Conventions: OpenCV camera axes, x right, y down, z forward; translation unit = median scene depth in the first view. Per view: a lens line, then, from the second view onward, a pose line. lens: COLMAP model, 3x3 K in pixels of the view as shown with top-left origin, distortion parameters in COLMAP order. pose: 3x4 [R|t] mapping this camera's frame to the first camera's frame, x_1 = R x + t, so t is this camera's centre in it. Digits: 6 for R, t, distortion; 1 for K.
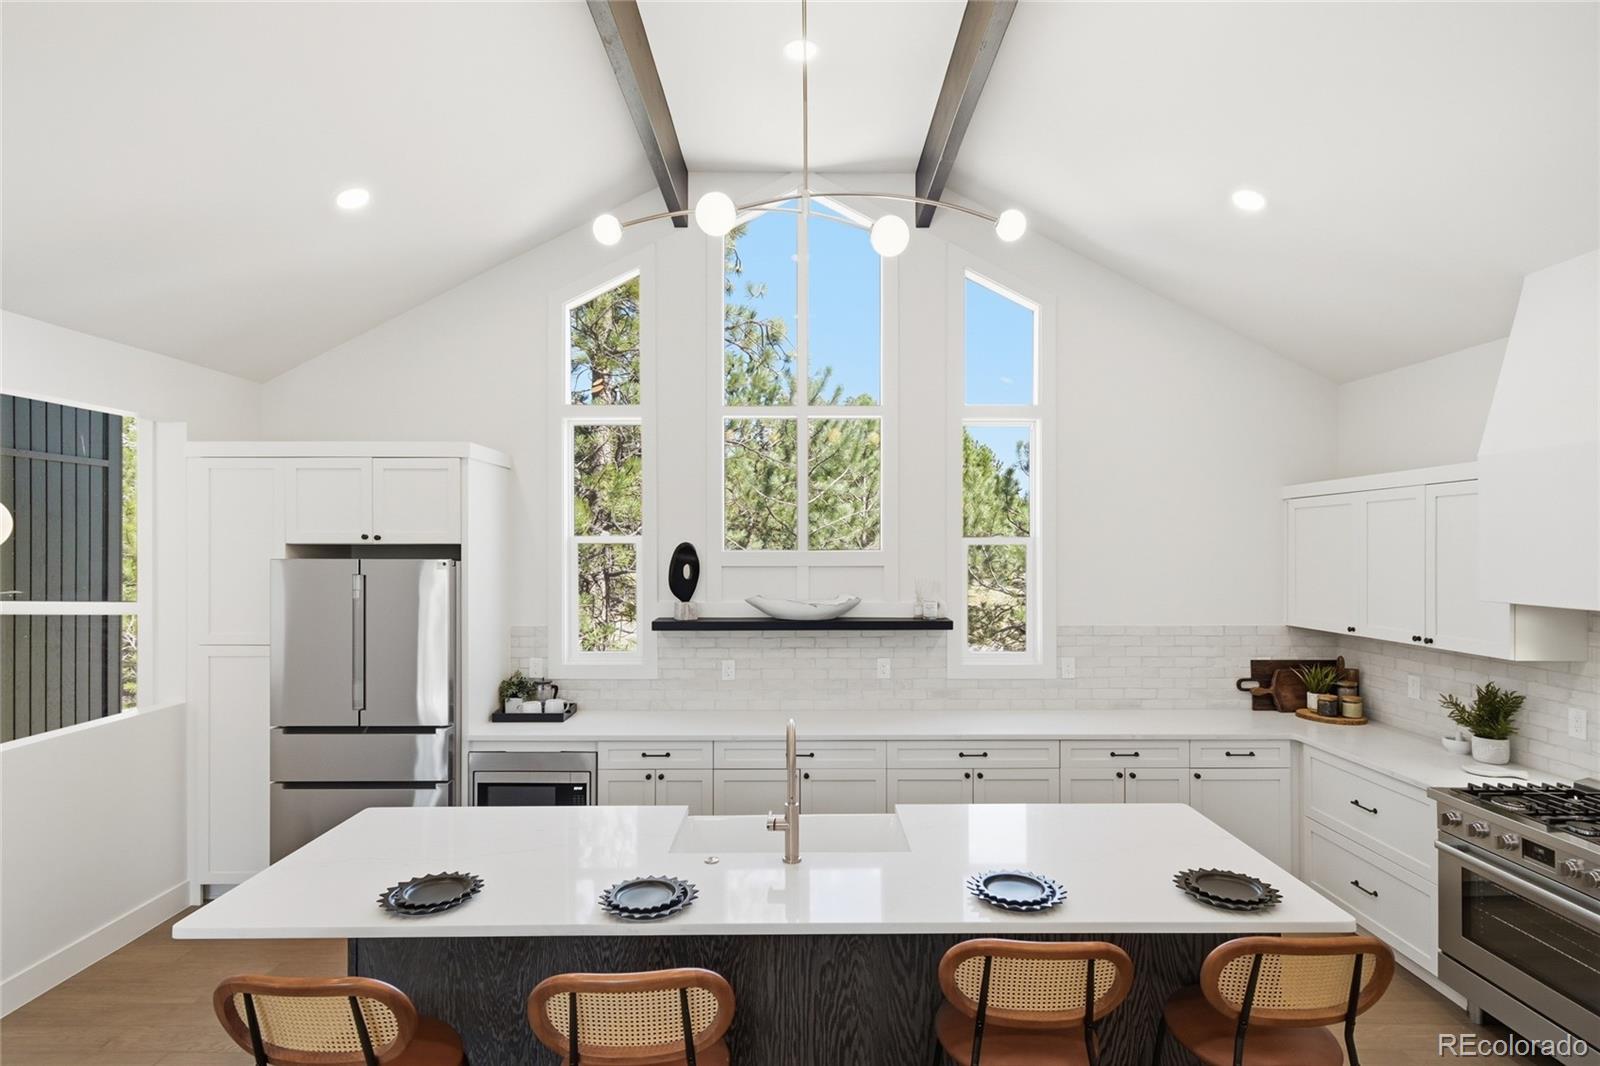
lens RADIAL K [[798.9, 0, 805.7], [0, 798.9, 538.8], [0, 0, 1]] dist [0.000228, 0.000358]
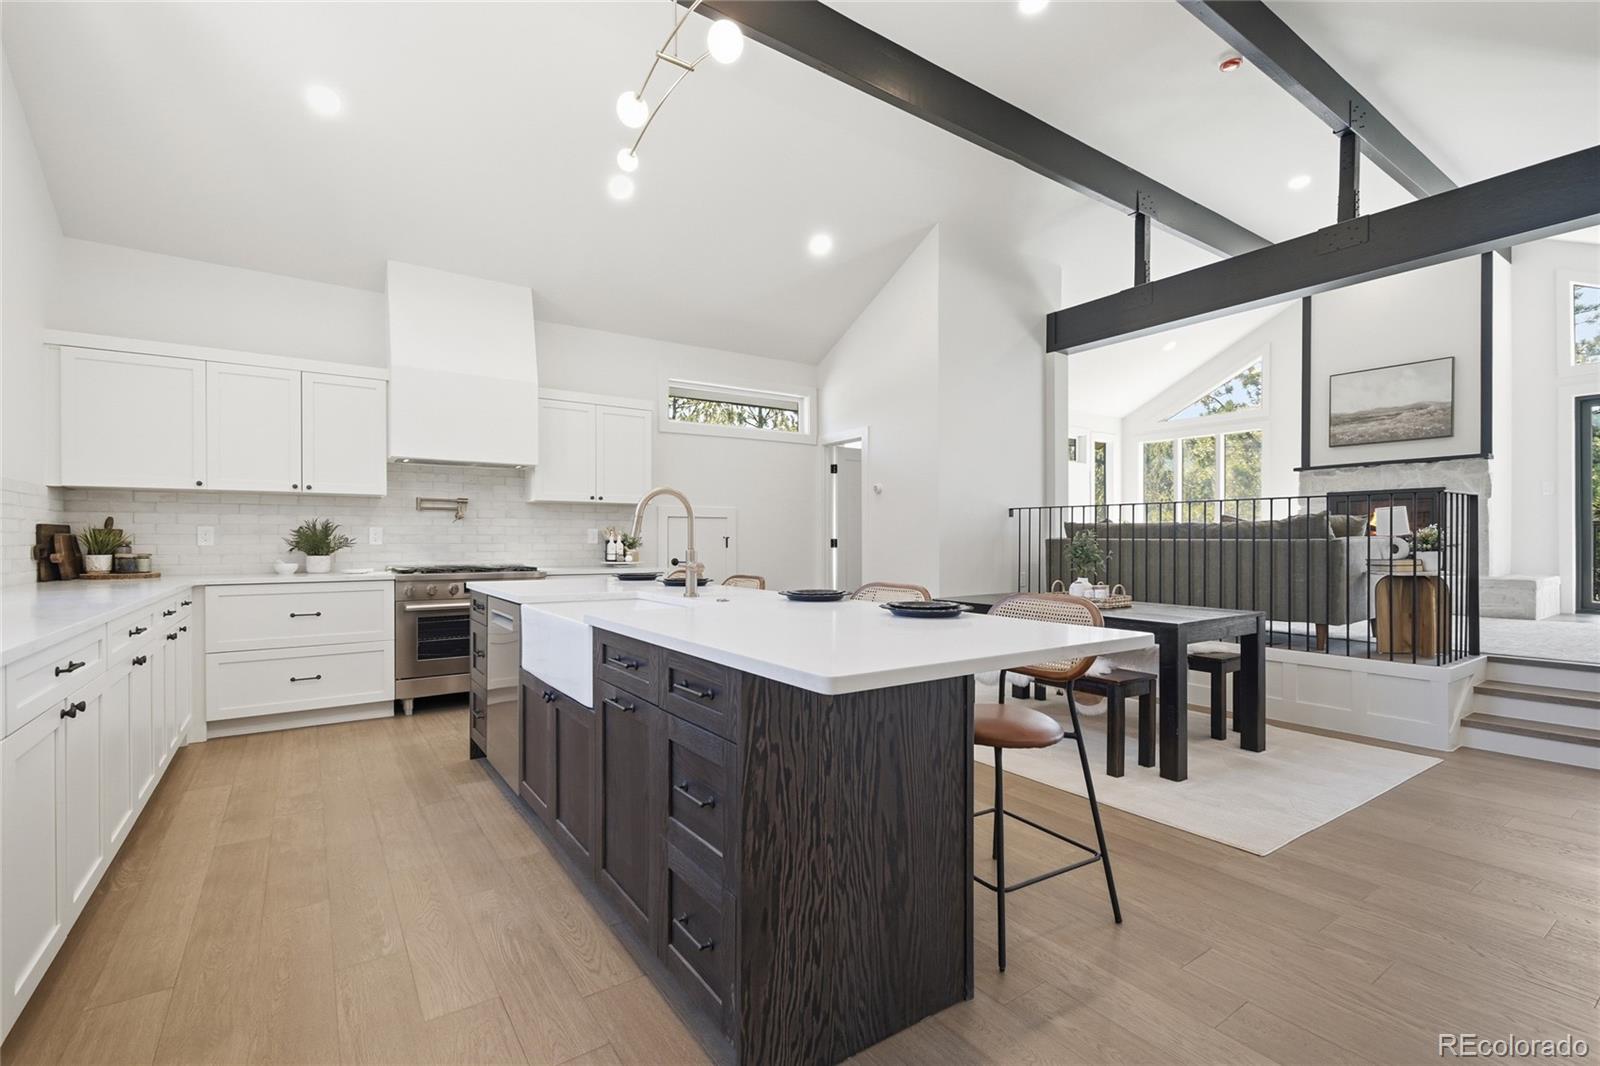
lens RADIAL K [[712.8, 0, 798.2], [0, 712.8, 539.6], [0, 0, 1]] dist [-0.001777, -0.000328]
pose [[-0.572758, 0.000540, 0.819724, -0.536794], [-0.010192, 0.999918, -0.007780, 0.170908], [-0.819661, -0.012810, -0.572705, 0.794962]]
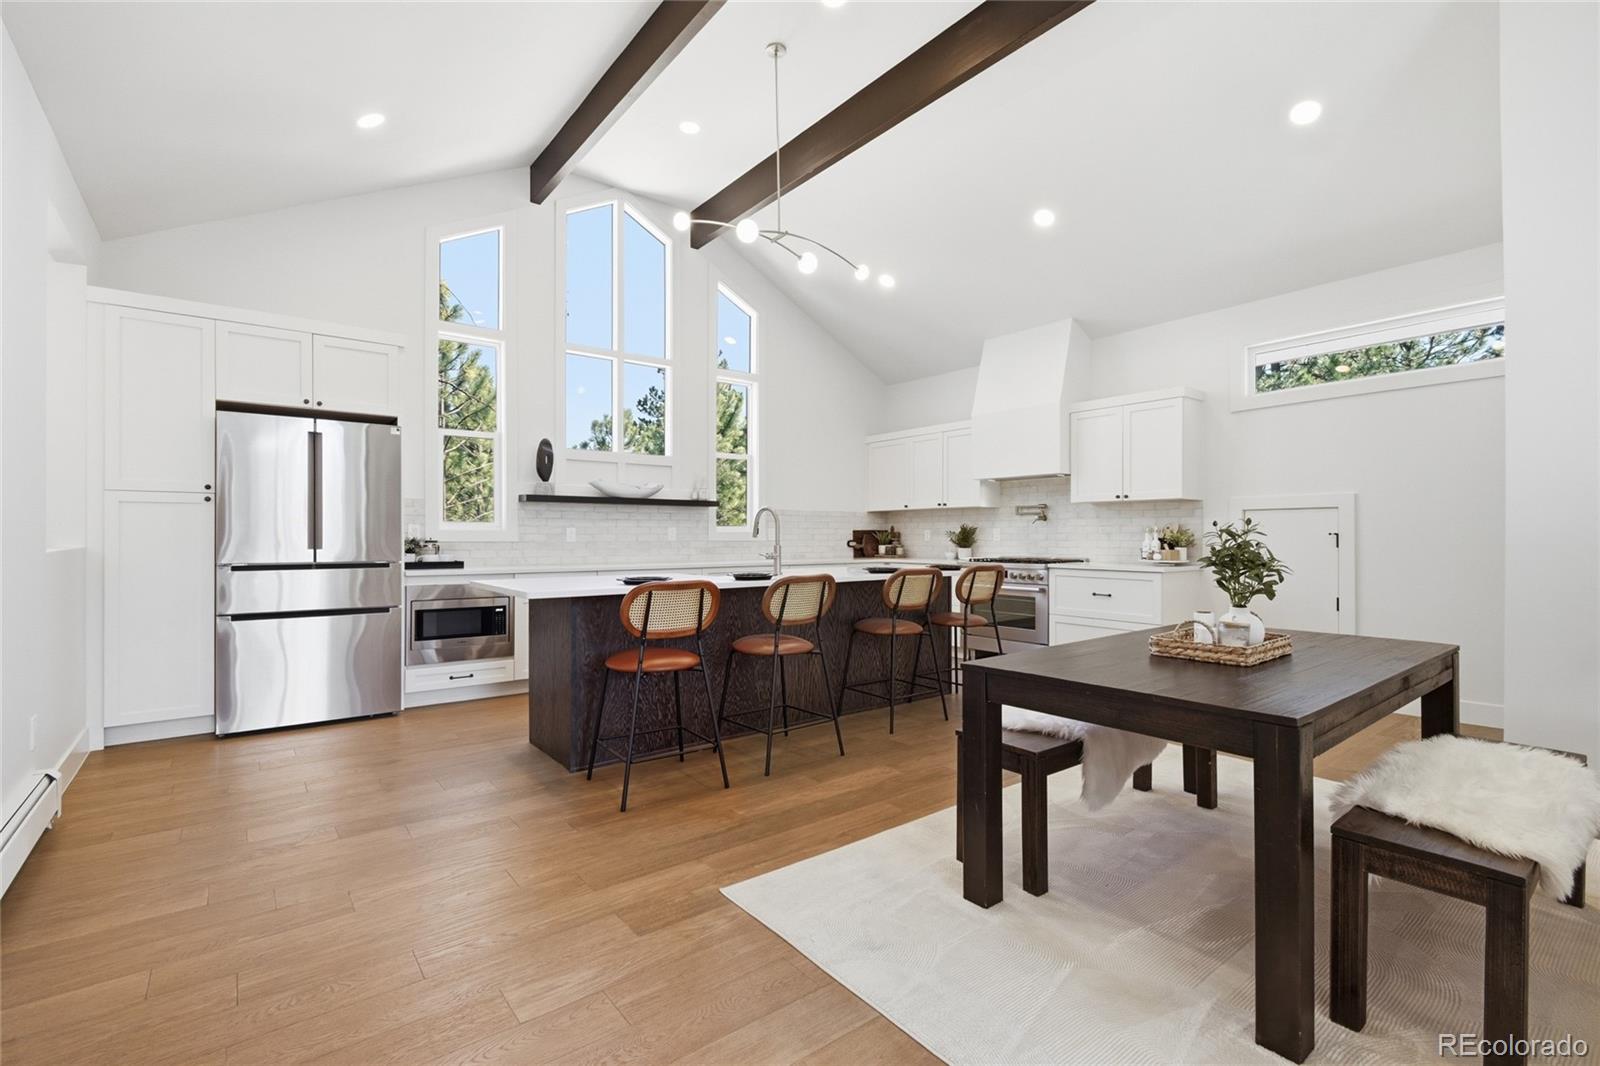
lens RADIAL K [[712.8, 0, 799.2], [0, 712.8, 535.6], [0, 0, 1]] dist [-0.001777, -0.000328]
pose [[0.790956, 0.001273, 0.611872, -0.550227], [-0.007511, 0.999943, 0.007629, 0.157466], [-0.611828, -0.010630, 0.790920, -0.216121]]
